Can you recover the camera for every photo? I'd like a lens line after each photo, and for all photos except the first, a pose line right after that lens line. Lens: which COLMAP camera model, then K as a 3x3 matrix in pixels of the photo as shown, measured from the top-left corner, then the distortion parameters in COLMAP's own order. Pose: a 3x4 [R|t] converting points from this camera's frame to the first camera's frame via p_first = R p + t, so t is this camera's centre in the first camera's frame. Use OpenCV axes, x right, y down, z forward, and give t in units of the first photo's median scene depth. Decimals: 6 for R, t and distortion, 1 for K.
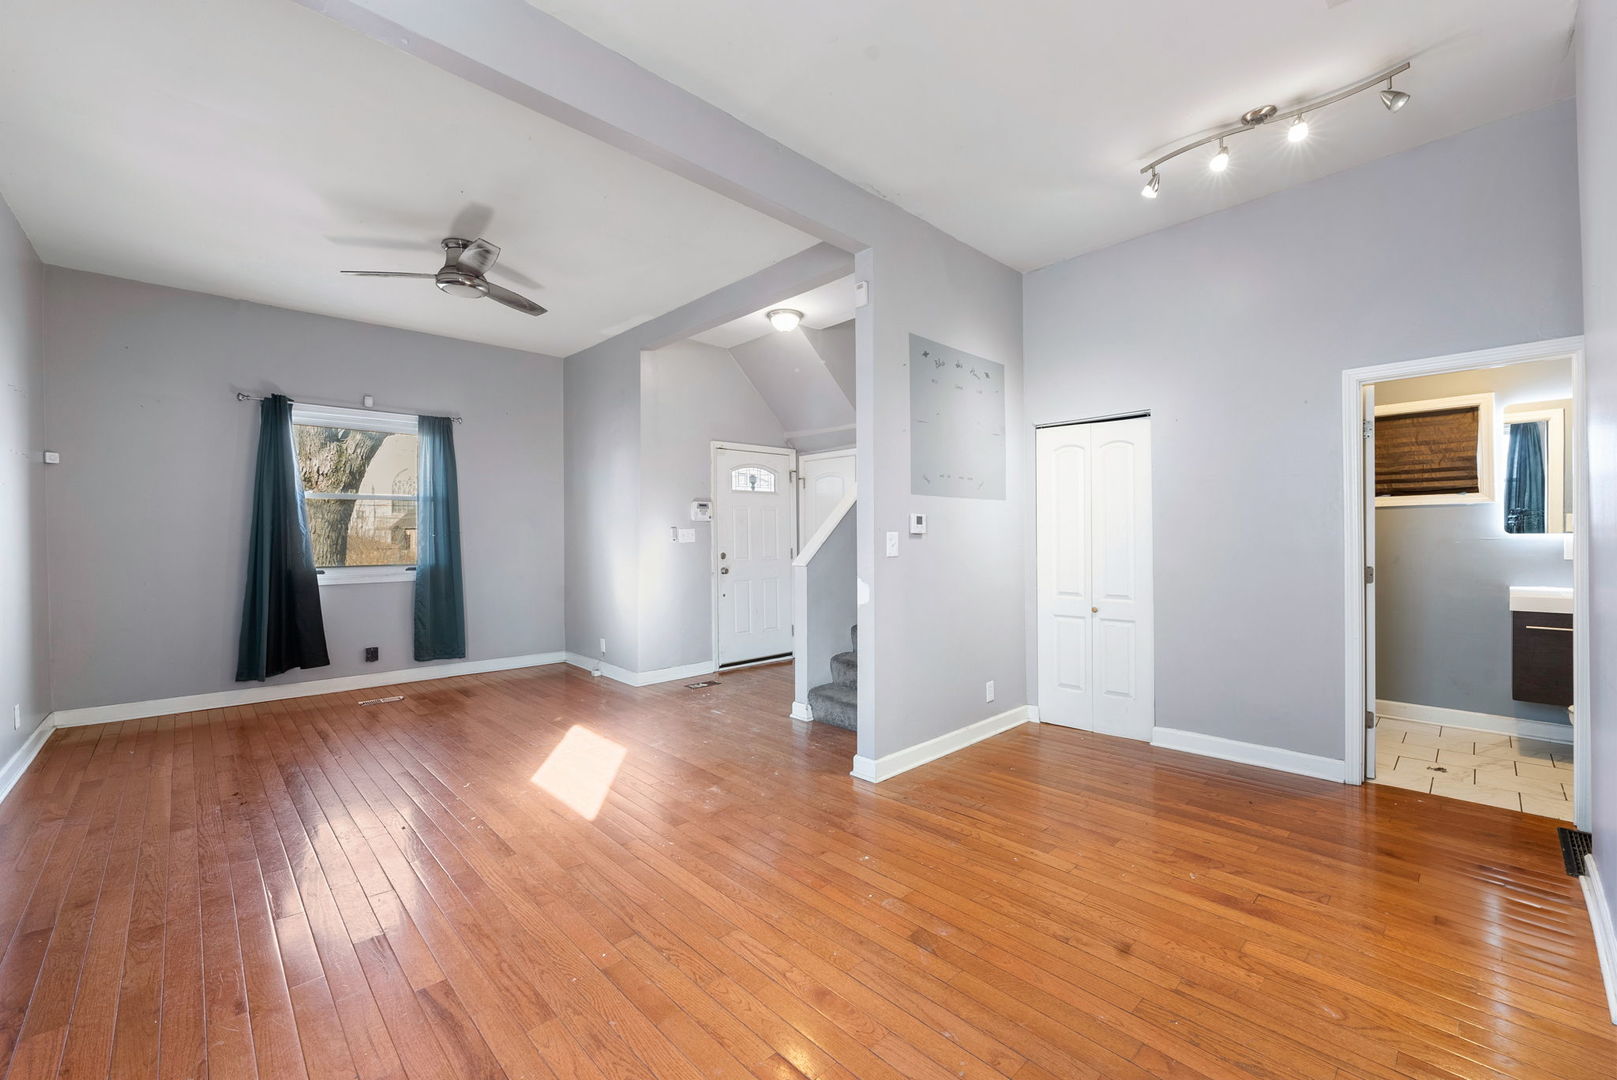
lens RADIAL K [[660.4, 0, 805.8], [0, 660.4, 537.8], [0, 0, 1]] dist [-0.002117, -0.000165]
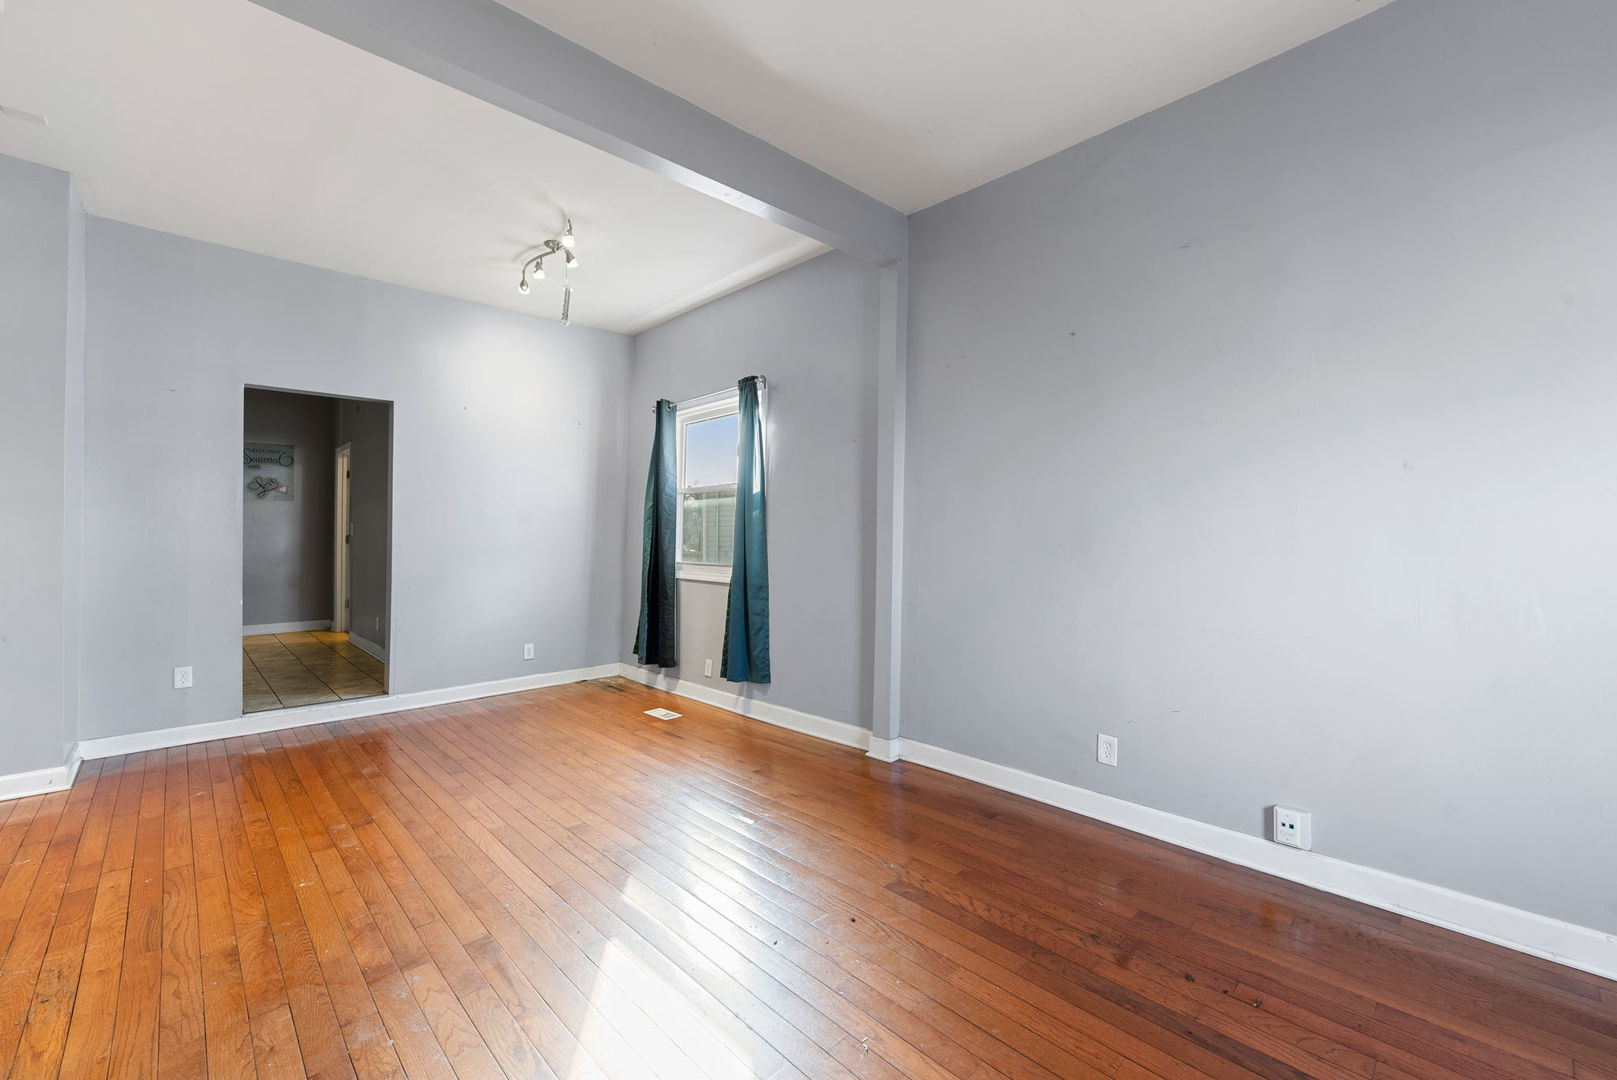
lens RADIAL K [[660.4, 0, 814.3], [0, 660.4, 538.4], [0, 0, 1]] dist [-0.002117, -0.000165]
pose [[-0.999823, 0.000308, -0.018796, -0.560876], [0.000362, 0.999996, -0.002825, 0.003123], [0.018795, -0.002831, -0.999819, 1.794237]]
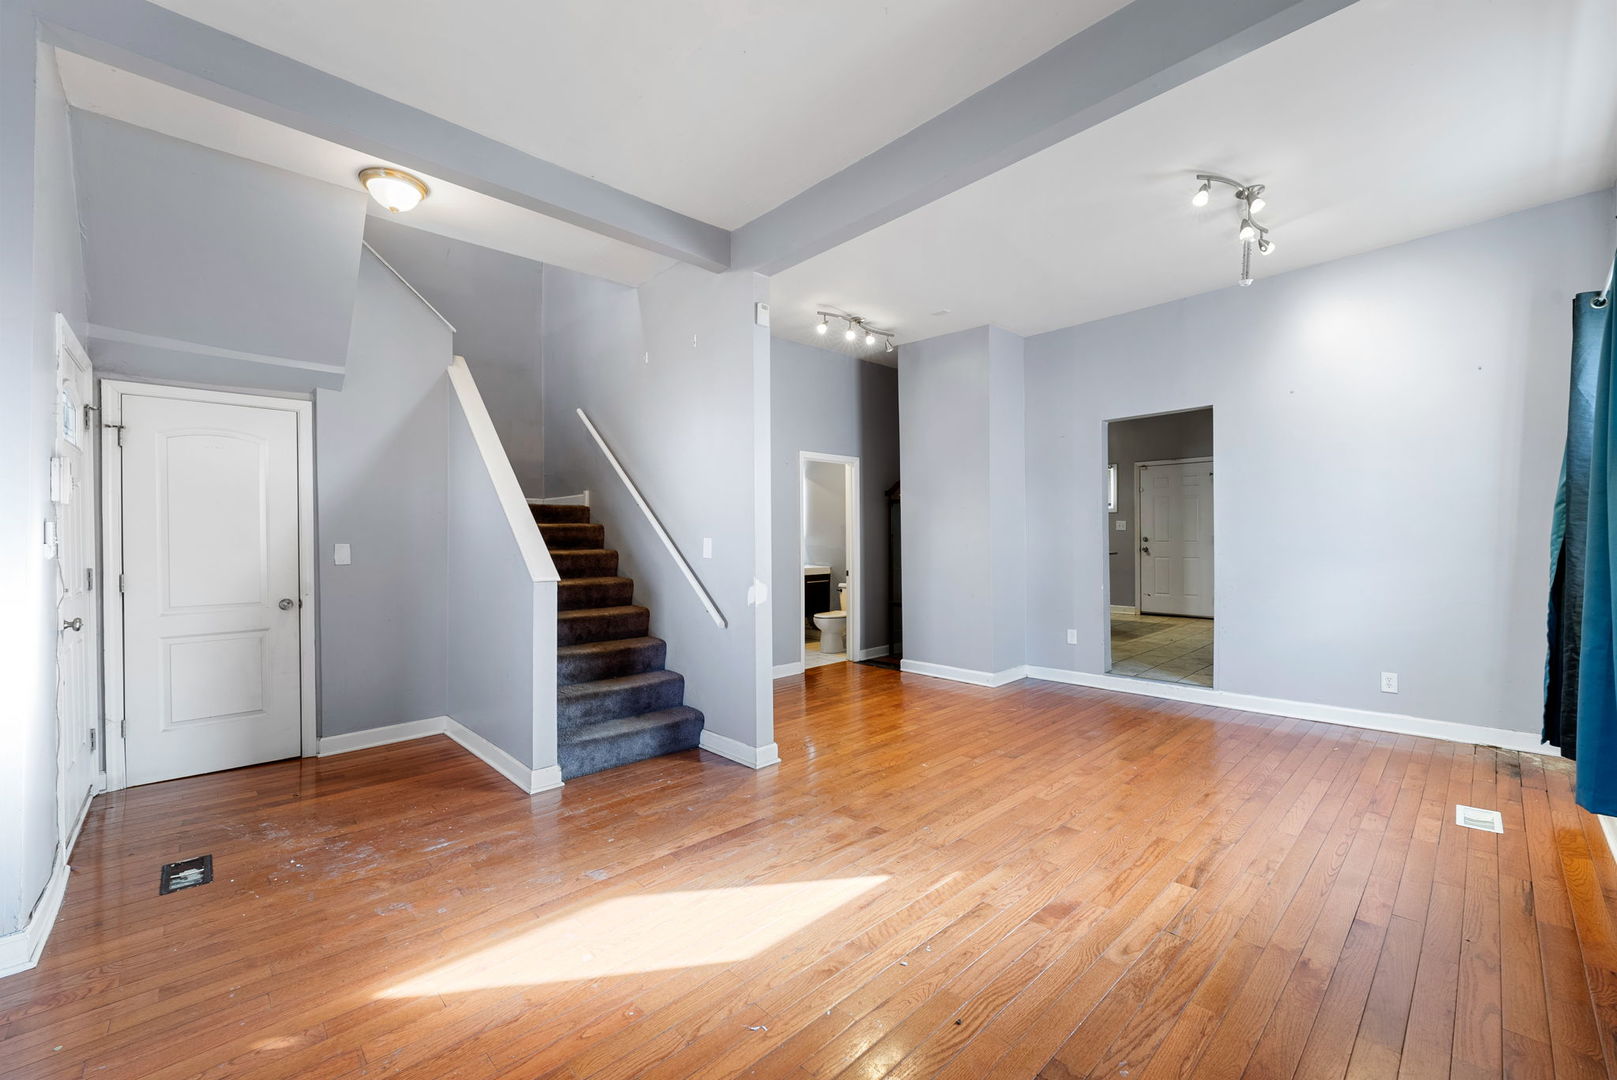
lens RADIAL K [[660.4, 0, 822.8], [0, 660.4, 540.8], [0, 0, 1]] dist [-0.002117, -0.000165]
pose [[-0.026326, -0.000863, 0.999653, -1.230816], [0.005855, 0.999982, 0.001017, -0.002360], [-0.999636, 0.005880, -0.026321, 1.162391]]
